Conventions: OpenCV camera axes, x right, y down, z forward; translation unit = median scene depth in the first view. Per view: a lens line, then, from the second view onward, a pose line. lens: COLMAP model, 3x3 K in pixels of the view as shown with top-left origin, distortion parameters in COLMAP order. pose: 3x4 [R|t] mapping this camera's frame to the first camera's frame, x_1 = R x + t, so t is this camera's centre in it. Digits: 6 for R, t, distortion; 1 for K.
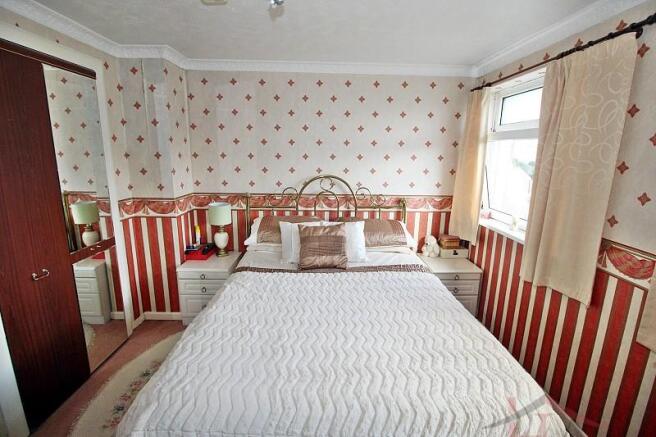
lens RADIAL K [[311.8, 0, 330.7], [0, 311.8, 214.2], [0, 0, 1]] dist [-0.000647, -0.000974]
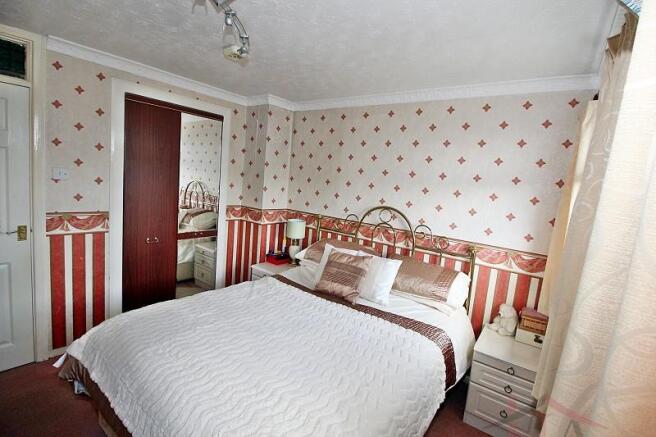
lens RADIAL K [[311.8, 0, 330.7], [0, 311.8, 214.2], [0, 0, 1]] dist [-0.000647, -0.000974]
pose [[0.779908, 0.123715, -0.613545, 0.445257], [-0.196467, 0.979114, -0.052311, -0.019425], [0.594259, 0.161340, 0.787925, 0.156450]]
